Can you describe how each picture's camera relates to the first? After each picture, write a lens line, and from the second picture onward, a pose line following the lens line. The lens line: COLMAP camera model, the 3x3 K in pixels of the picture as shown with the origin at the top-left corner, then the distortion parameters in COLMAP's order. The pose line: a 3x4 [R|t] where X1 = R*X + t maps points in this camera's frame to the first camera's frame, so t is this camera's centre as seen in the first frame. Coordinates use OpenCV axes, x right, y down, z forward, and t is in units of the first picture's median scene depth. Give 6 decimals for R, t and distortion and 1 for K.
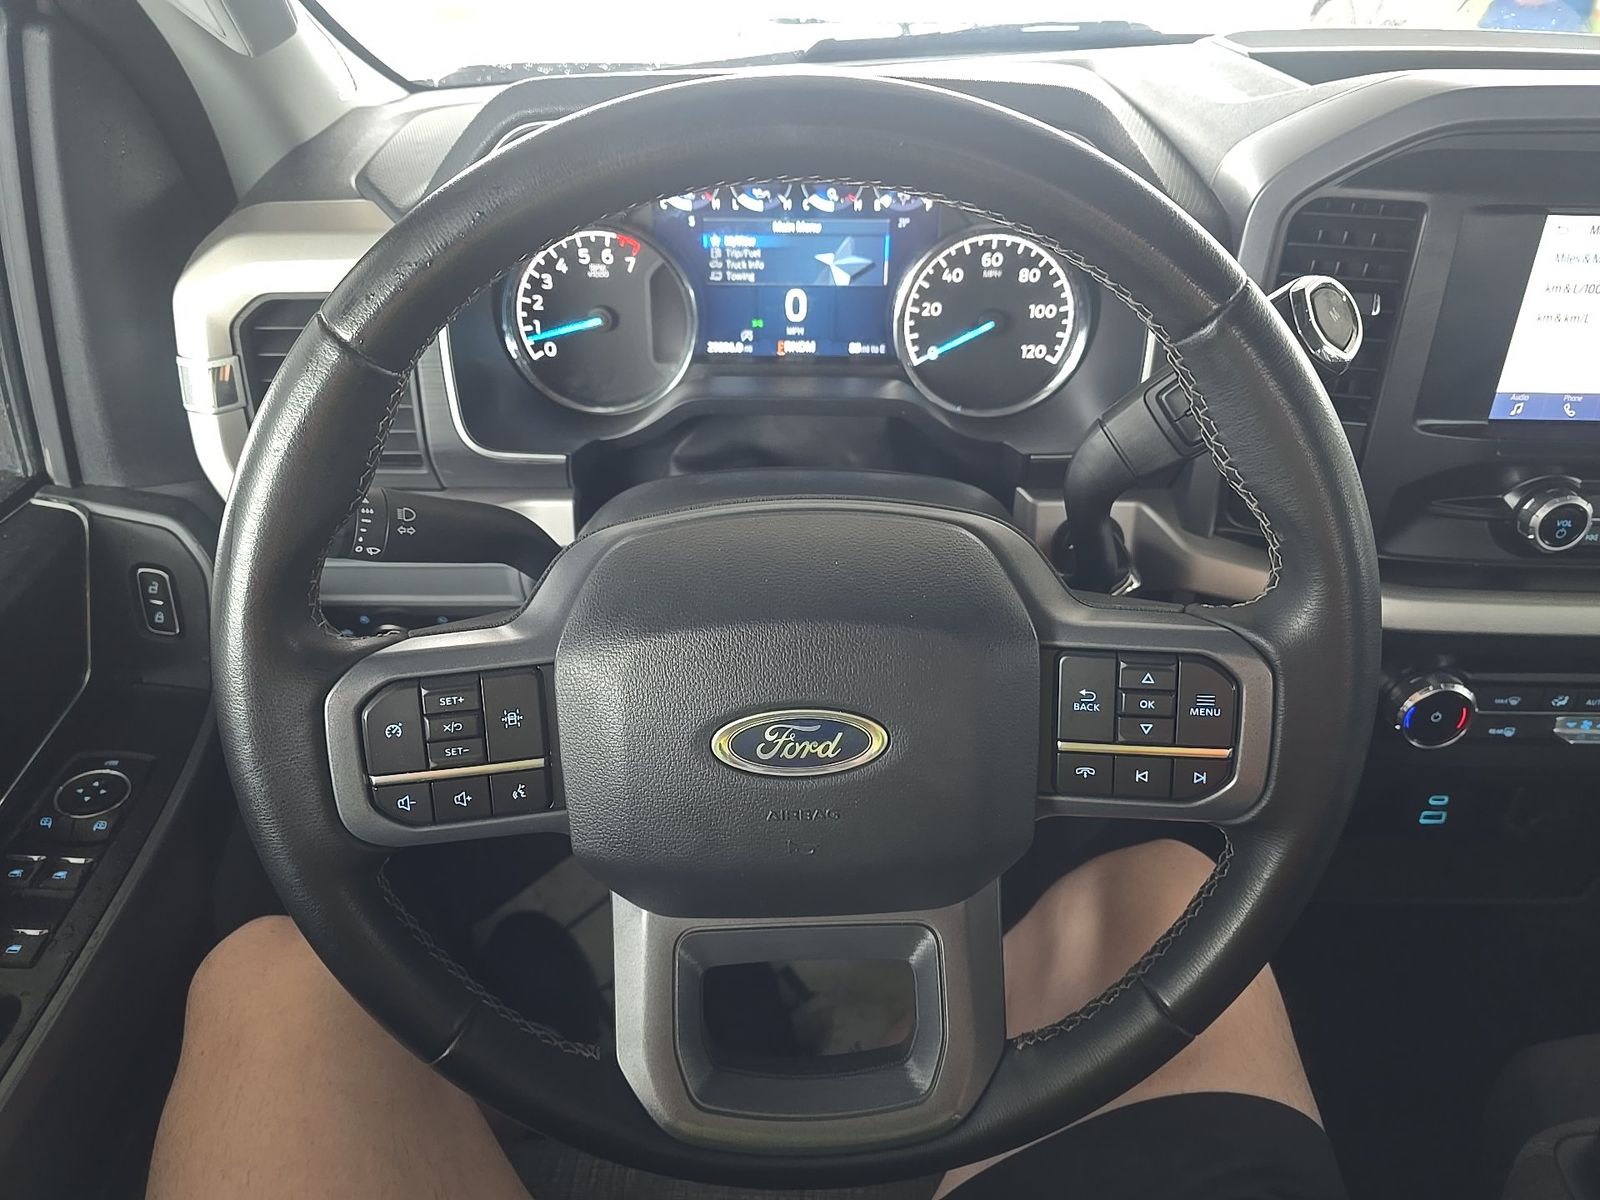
lens RADIAL K [[1090.5, 0, 800.0], [0, 1090.5, 600.0], [0, 0, 1]] dist [0.042568, -0.042468]
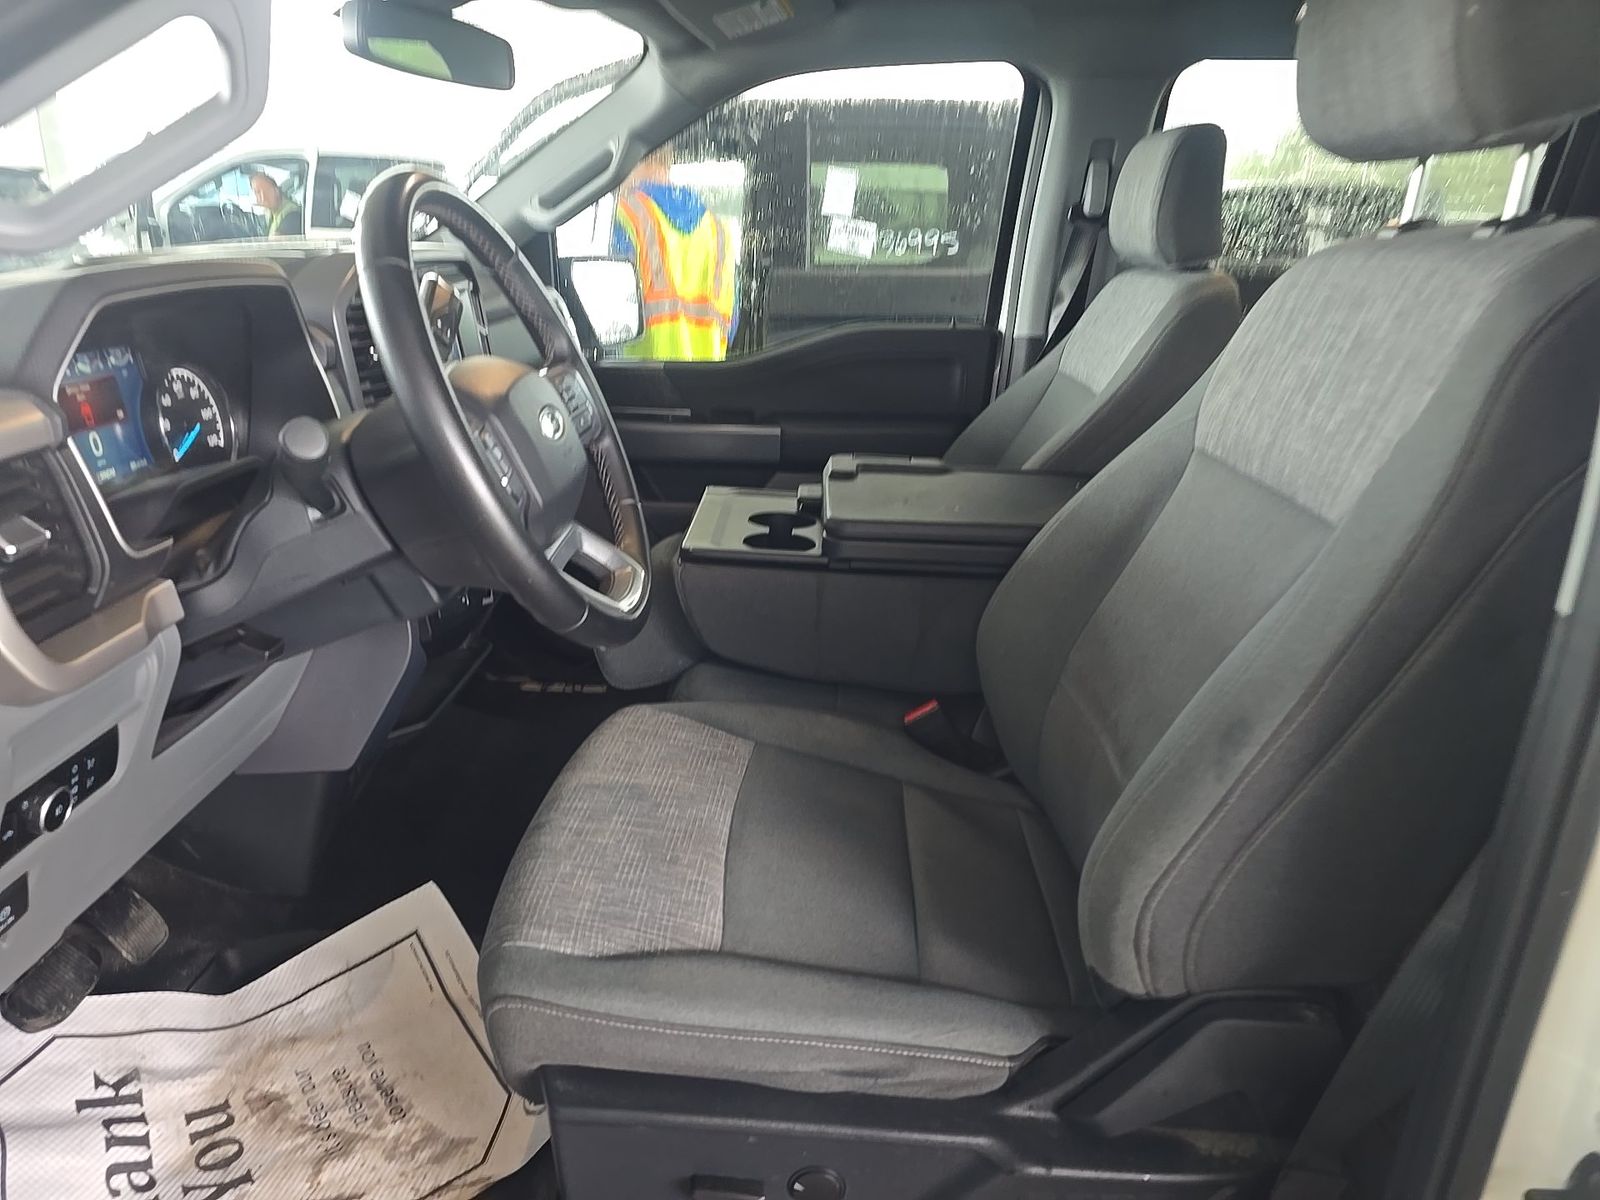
lens RADIAL K [[1090.5, 0, 800.0], [0, 1090.5, 600.0], [0, 0, 1]] dist [0.042568, -0.042468]
pose [[0.057930, -0.340943, 0.938297, -1.283056], [0.514585, 0.815595, 0.264588, -0.032857], [-0.855480, 0.467506, 0.222692, 0.073104]]
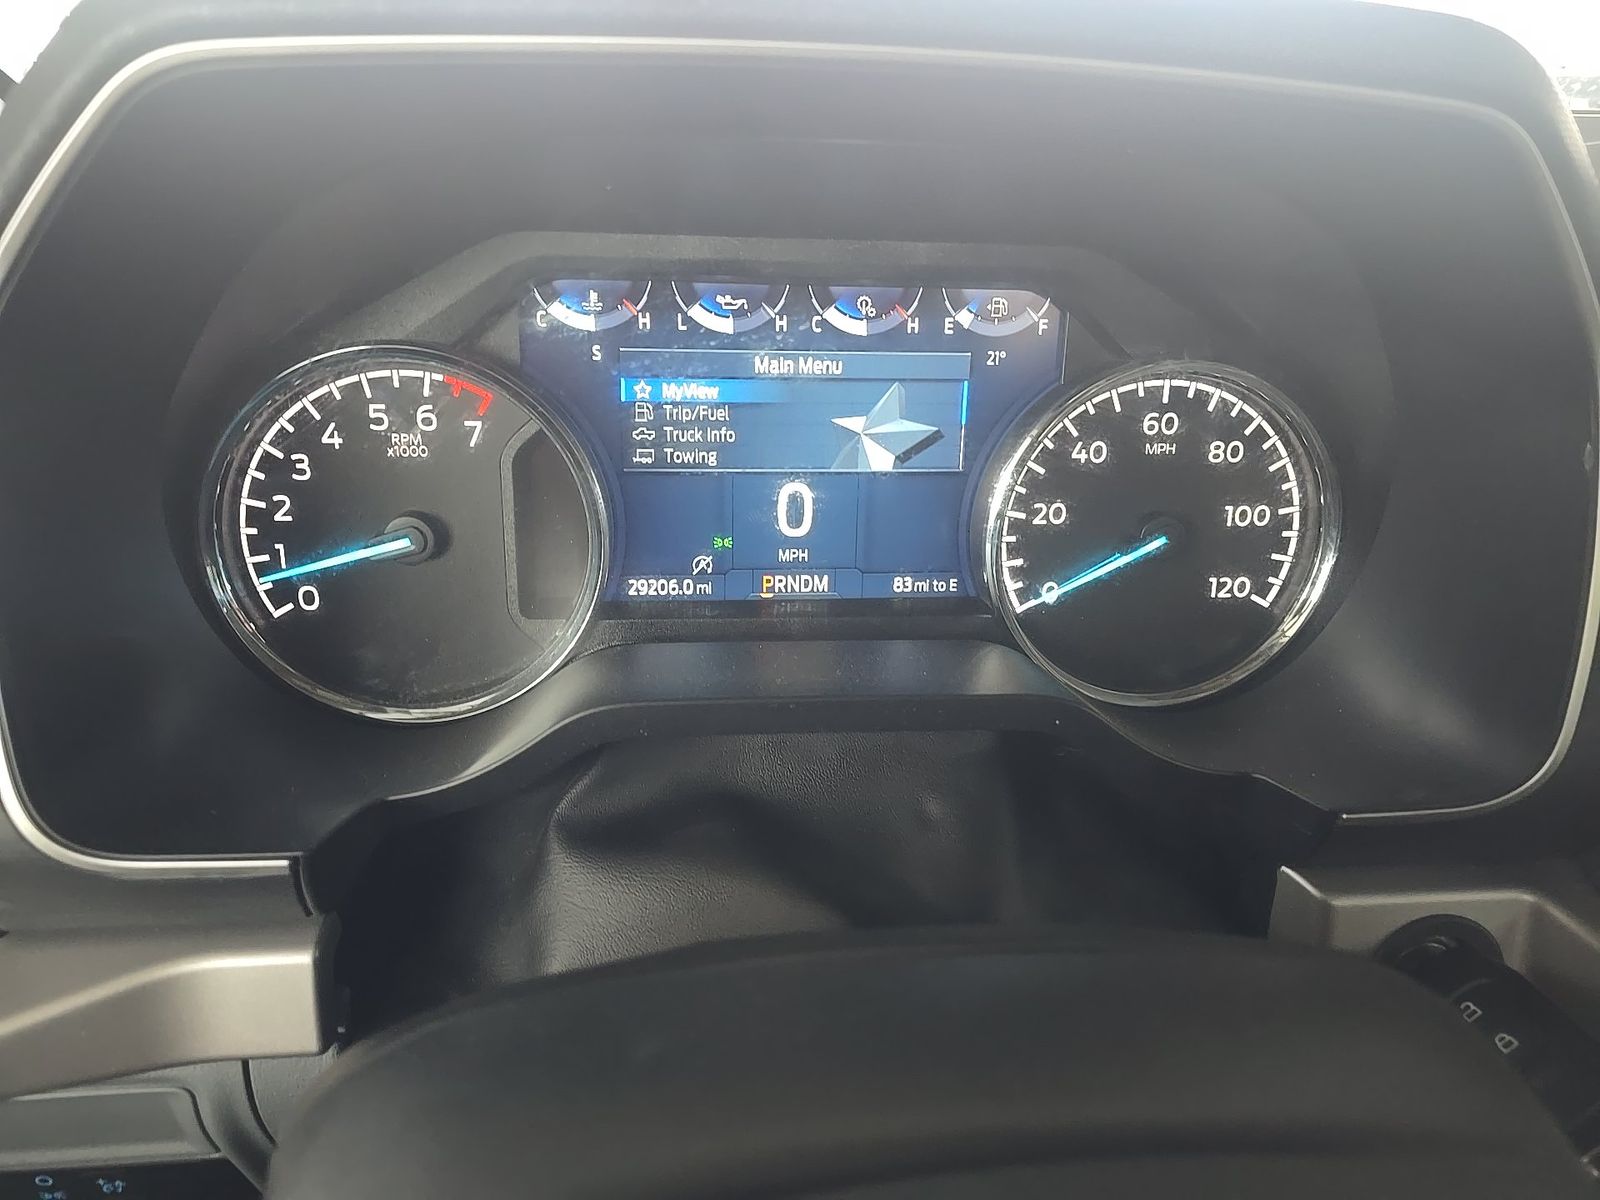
lens RADIAL K [[1073.6, 0, 789.0], [0, 1073.6, 610.5], [0, 0, 1]] dist [0.051691, -0.037874]
pose [[0.997027, -0.015915, 0.075396, -0.047804], [0.028669, 0.984811, -0.171244, -0.134081], [-0.071526, 0.172897, 0.982339, 0.505691]]
